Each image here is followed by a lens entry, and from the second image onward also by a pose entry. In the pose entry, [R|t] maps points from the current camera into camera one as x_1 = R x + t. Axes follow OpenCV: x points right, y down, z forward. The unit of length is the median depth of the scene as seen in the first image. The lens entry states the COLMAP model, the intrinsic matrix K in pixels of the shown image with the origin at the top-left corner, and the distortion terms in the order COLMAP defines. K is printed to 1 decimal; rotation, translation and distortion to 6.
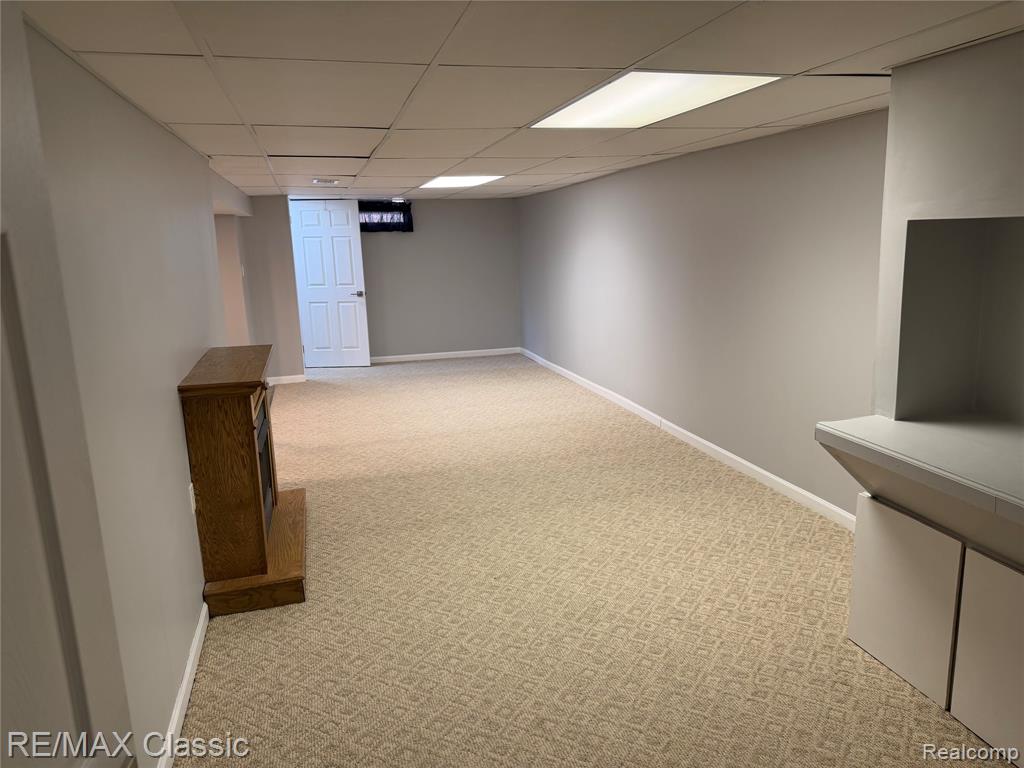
lens RADIAL K [[721.2, 0, 508.2], [0, 721.2, 385.8], [0, 0, 1]] dist [0.045162, -0.053028]
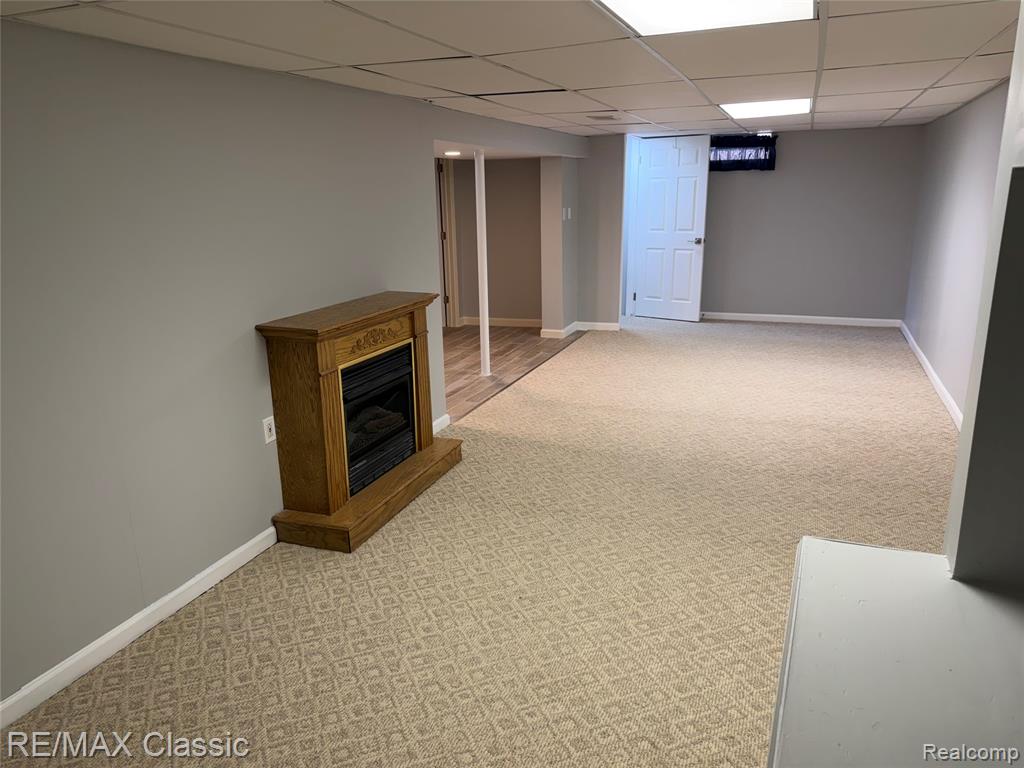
lens RADIAL K [[721.2, 0, 488.1], [0, 721.2, 362.3], [0, 0, 1]] dist [0.155568, -0.305896]
pose [[0.786845, 0.155765, -0.597170, 0.255877], [-0.124507, 0.987794, 0.093601, -0.048910], [0.604460, 0.000702, 0.796635, 0.182411]]
